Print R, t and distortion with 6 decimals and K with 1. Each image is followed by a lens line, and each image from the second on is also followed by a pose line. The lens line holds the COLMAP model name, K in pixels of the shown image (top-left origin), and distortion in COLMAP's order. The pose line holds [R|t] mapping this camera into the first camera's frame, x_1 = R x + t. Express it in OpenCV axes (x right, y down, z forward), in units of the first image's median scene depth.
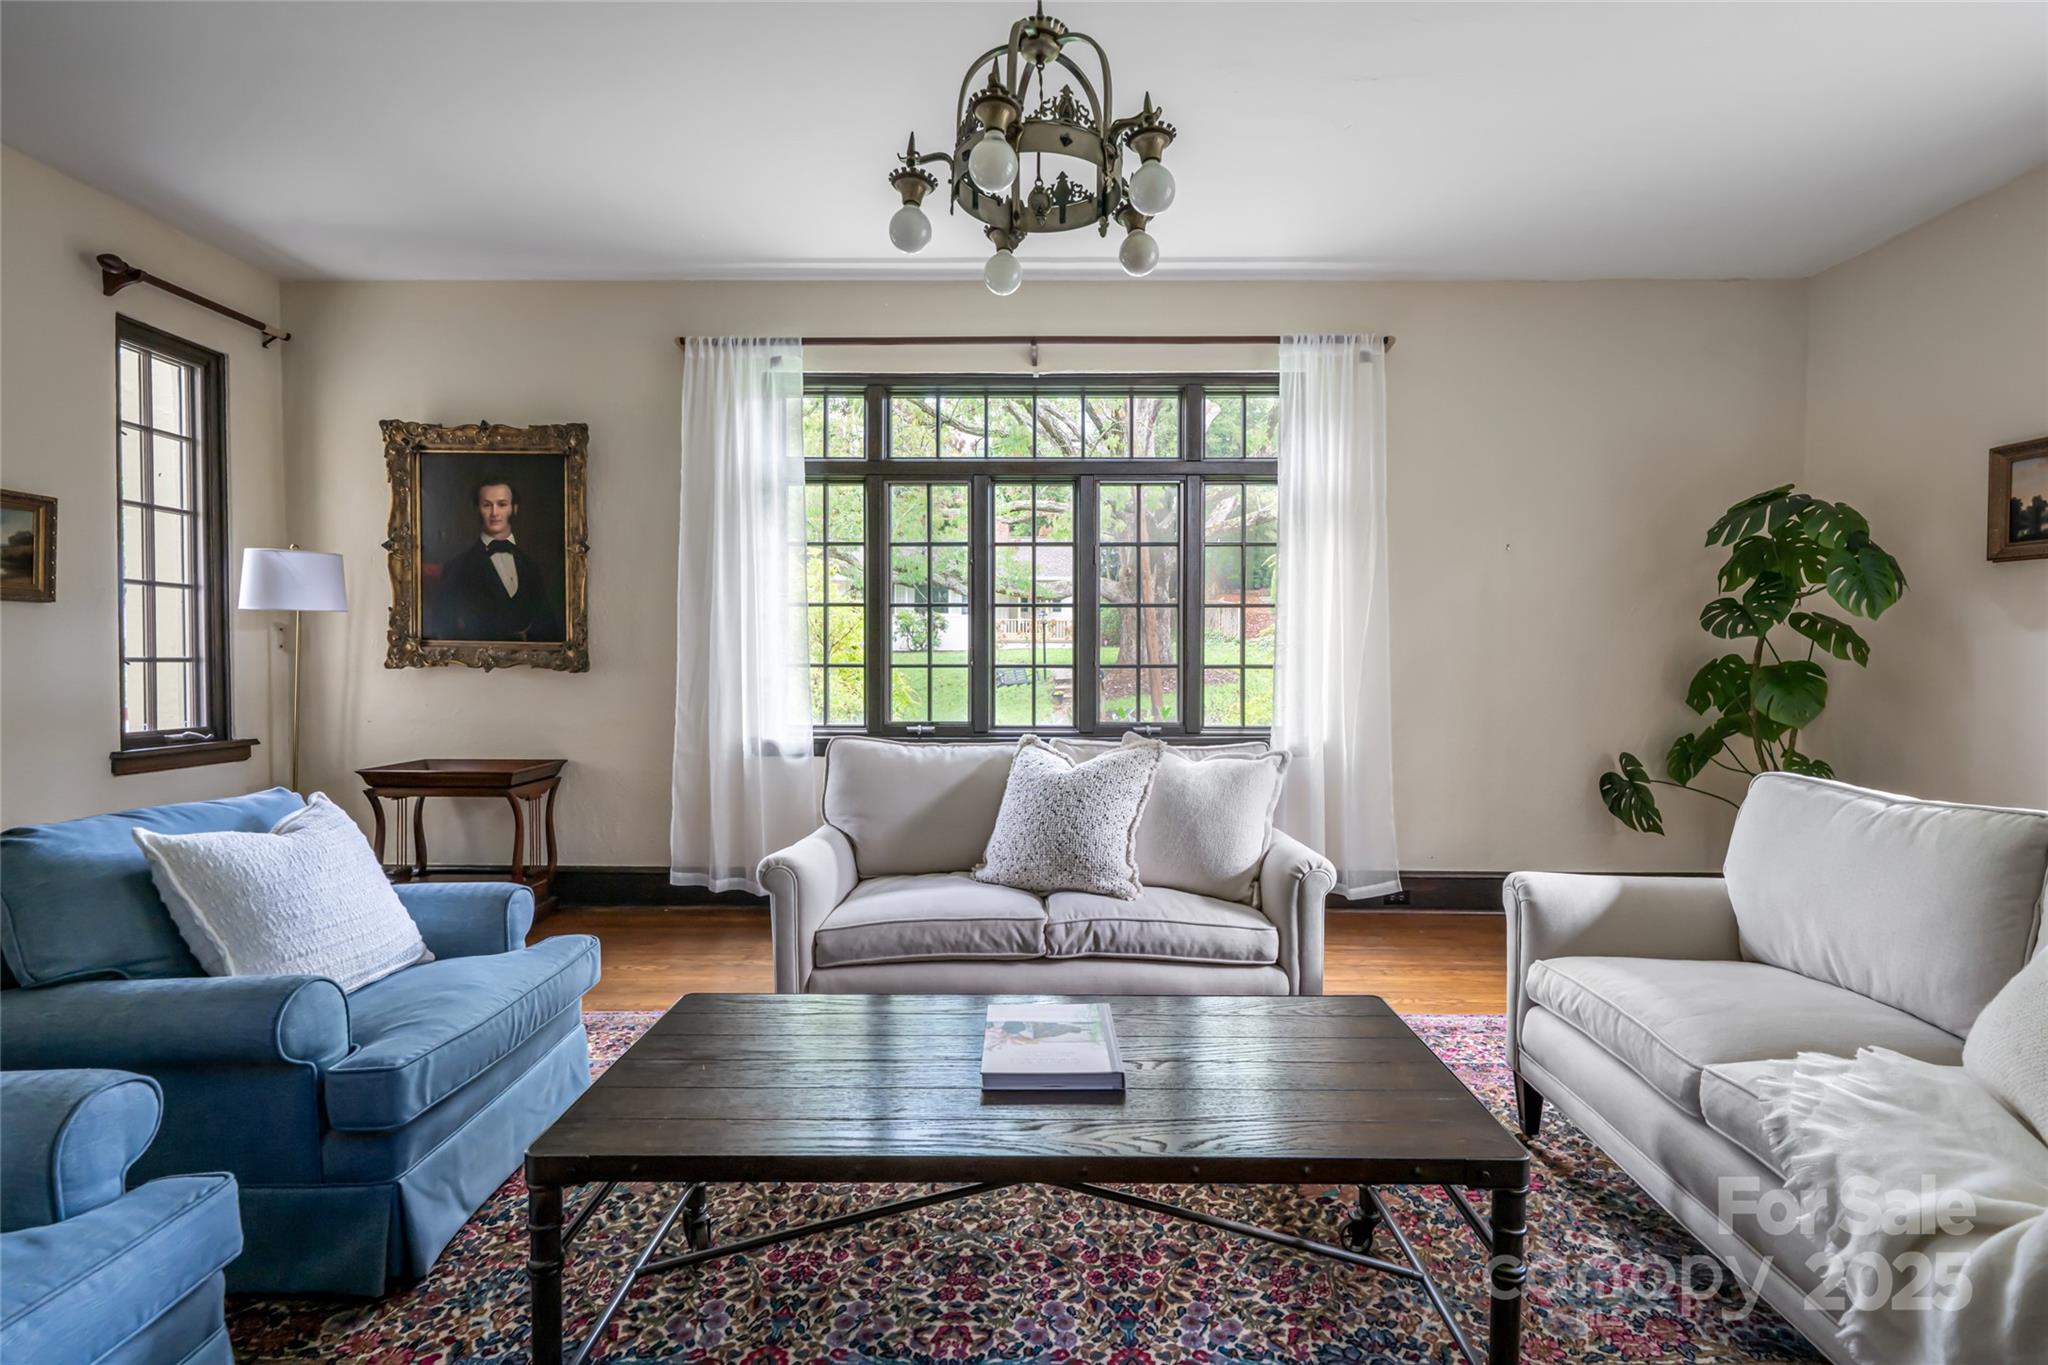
lens RADIAL K [[978.8, 0, 1038.4], [0, 978.8, 674.7], [0, 0, 1]] dist [-0.000094, -0.000411]
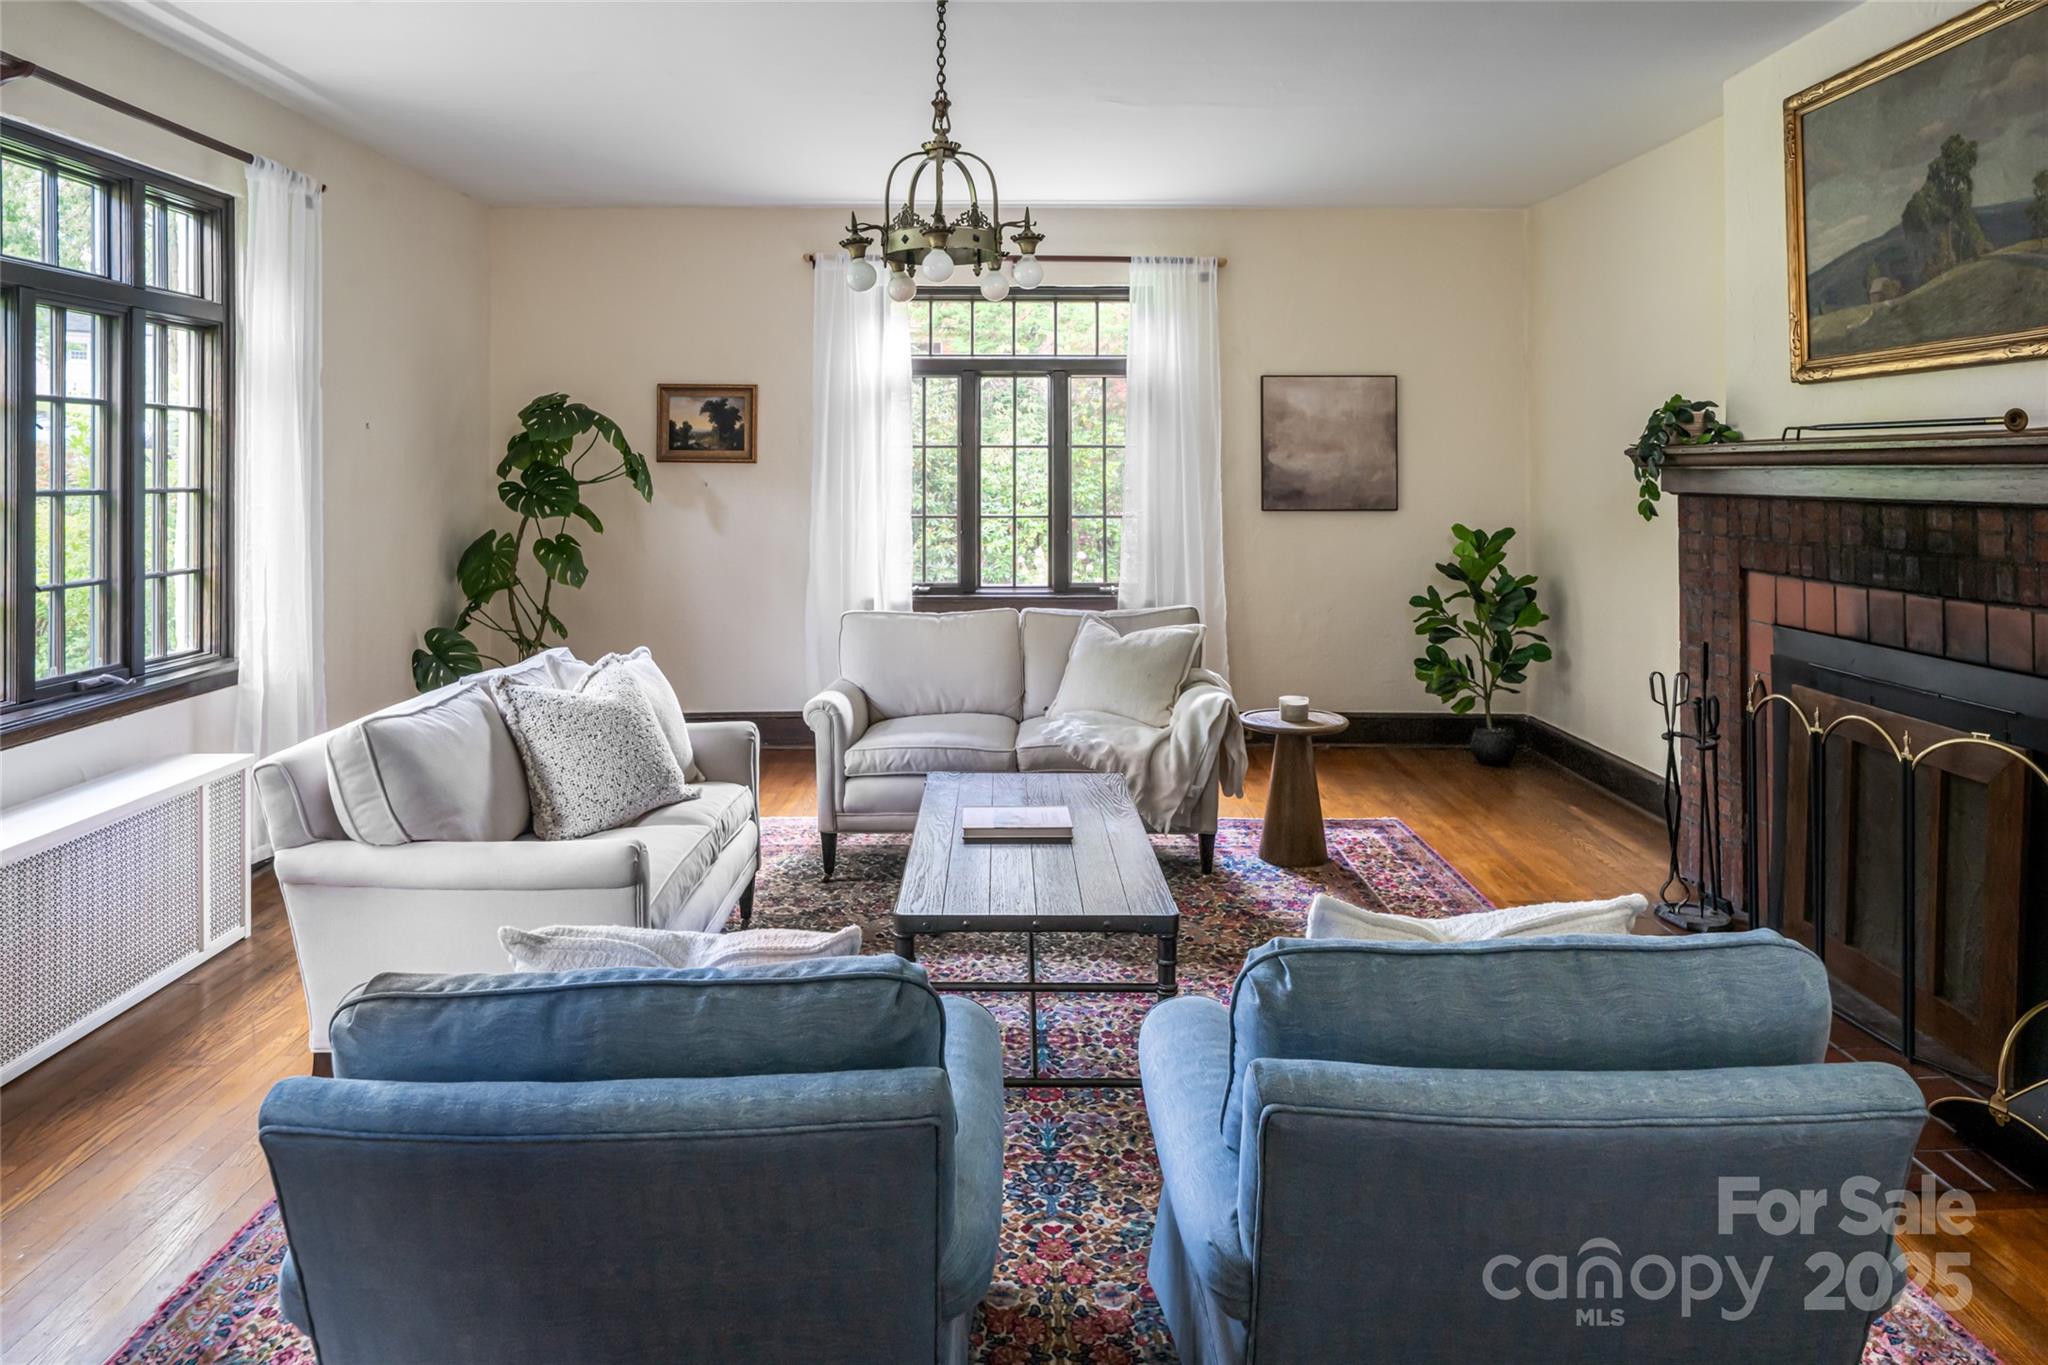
lens RADIAL K [[1355.2, 0, 1020.3], [0, 1355.2, 468.6], [0, 0, 1]] dist [-0.006662, -0.000230]
pose [[-0.013967, -0.000541, 0.999902, -0.870971], [0.023925, 0.999713, 0.000875, -0.077921], [-0.999616, 0.023935, -0.013950, 0.403171]]
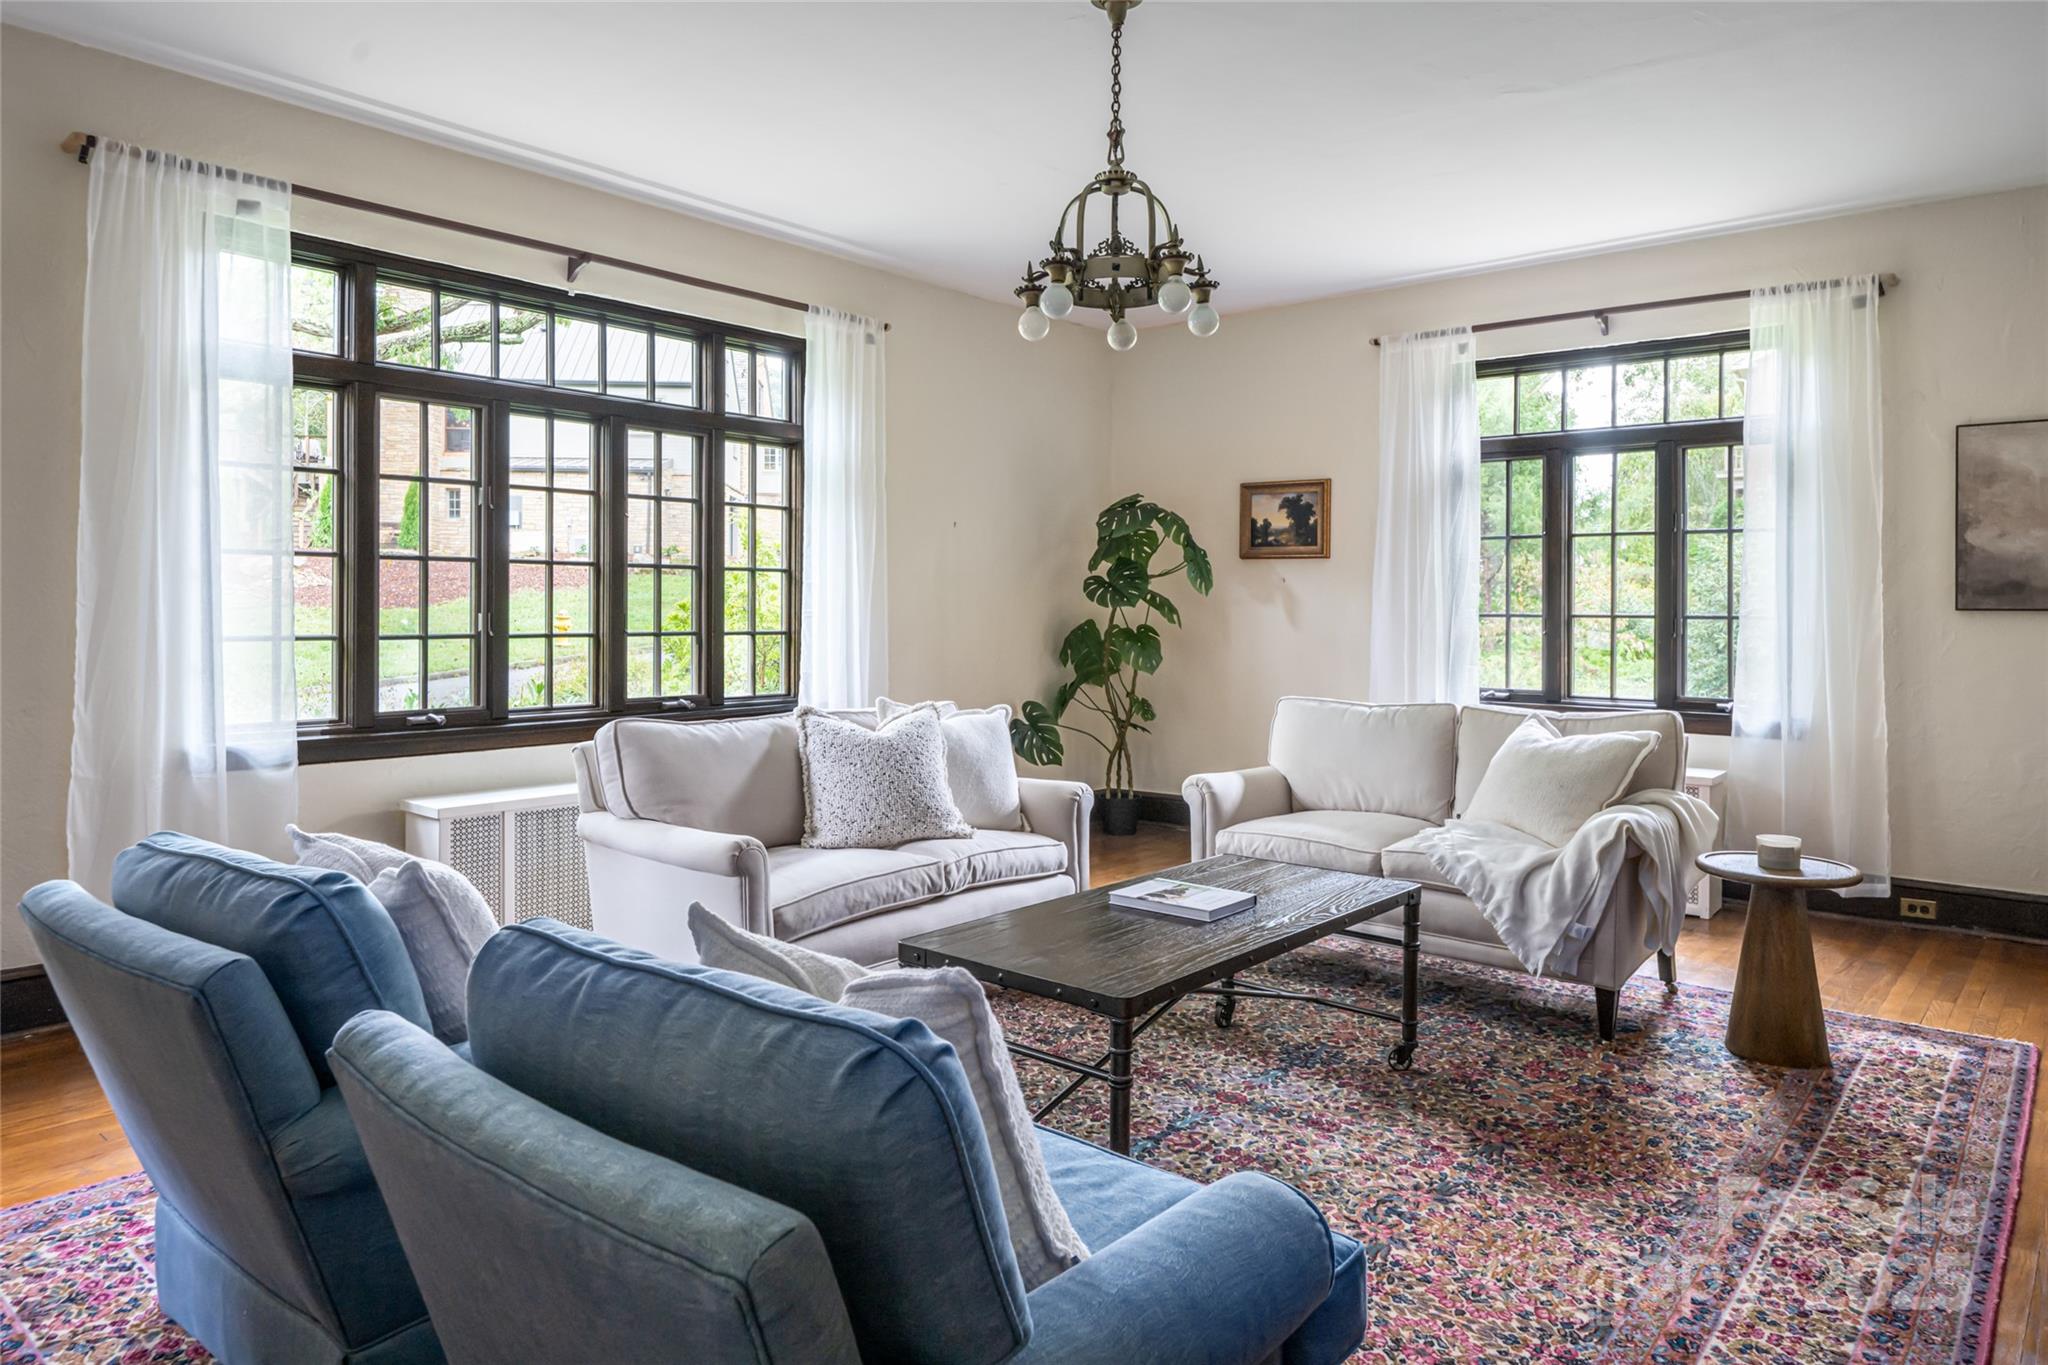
lens RADIAL K [[1301.4, 0, 1038.8], [0, 1301.4, 607.4], [0, 0, 1]] dist [-0.001463, -0.001571]
pose [[0.633619, 0.003530, 0.773637, -0.644244], [0.012340, 0.999816, -0.014669, -0.011950], [-0.773547, 0.018841, 0.633459, -0.025497]]
